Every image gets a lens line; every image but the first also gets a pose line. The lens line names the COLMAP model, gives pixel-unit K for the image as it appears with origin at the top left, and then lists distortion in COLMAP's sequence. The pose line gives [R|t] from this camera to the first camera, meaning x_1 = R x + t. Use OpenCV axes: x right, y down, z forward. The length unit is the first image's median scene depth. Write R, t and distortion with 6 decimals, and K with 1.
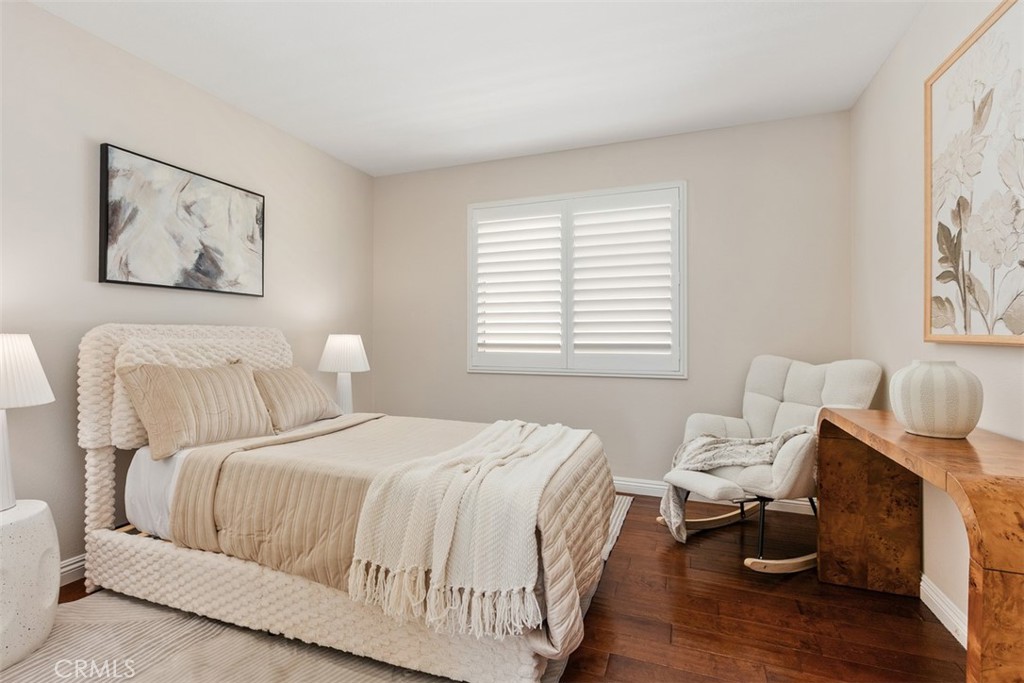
lens RADIAL K [[459.4, 0, 511.7], [0, 459.4, 340.1], [0, 0, 1]] dist [0.005873, -0.000974]
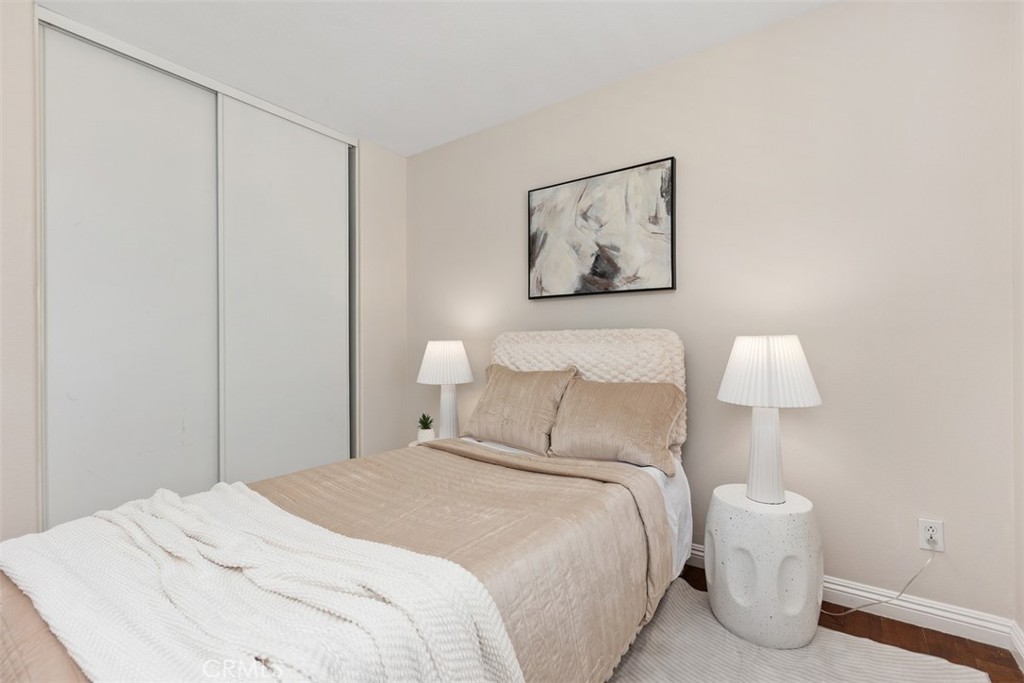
lens RADIAL K [[459.4, 0, 490.0], [0, 459.4, 335.8], [0, 0, 1]] dist [0.005873, -0.000974]
pose [[-0.270270, -0.019342, -0.962590, 0.314630], [-0.006621, 0.999812, -0.018231, -0.000569], [0.962762, 0.001446, -0.270347, 1.054629]]
